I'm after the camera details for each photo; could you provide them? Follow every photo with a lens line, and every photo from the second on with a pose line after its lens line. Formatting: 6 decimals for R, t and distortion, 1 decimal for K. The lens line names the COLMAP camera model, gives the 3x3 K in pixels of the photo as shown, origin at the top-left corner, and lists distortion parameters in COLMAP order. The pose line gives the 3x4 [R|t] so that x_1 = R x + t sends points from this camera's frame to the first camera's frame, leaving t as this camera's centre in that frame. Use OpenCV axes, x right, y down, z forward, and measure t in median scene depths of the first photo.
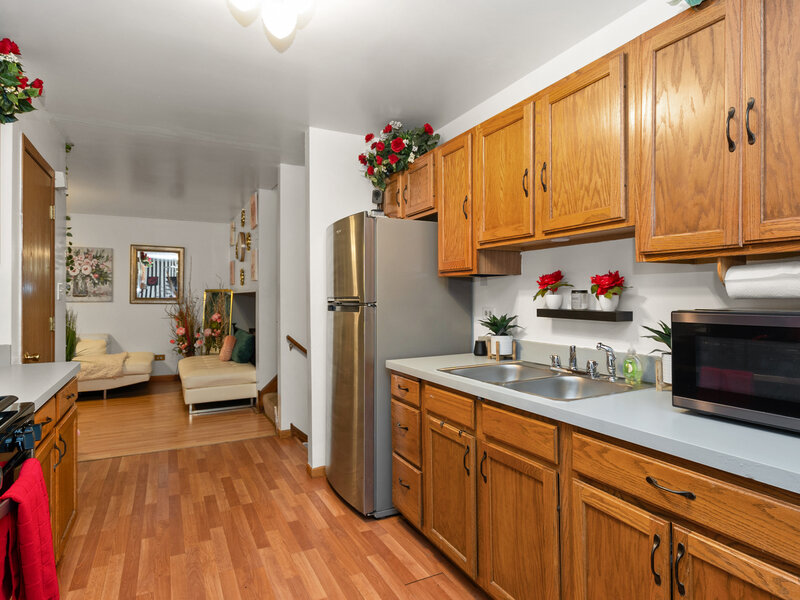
lens RADIAL K [[423.9, 0, 413.3], [0, 423.9, 292.7], [0, 0, 1]] dist [-0.001958, -0.000064]
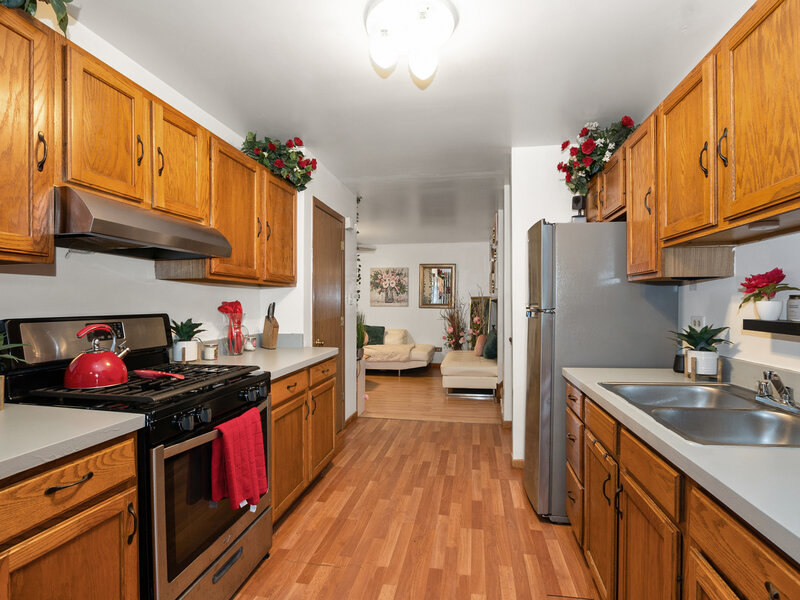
lens RADIAL K [[377.8, 0, 414.0], [0, 377.8, 304.2], [0, 0, 1]] dist [-0.027398, 0.001954]
pose [[0.822739, 0.003171, -0.568411, 0.114021], [0.003951, 0.999928, 0.011297, 0.000165], [0.568406, -0.011540, 0.822667, 0.064457]]
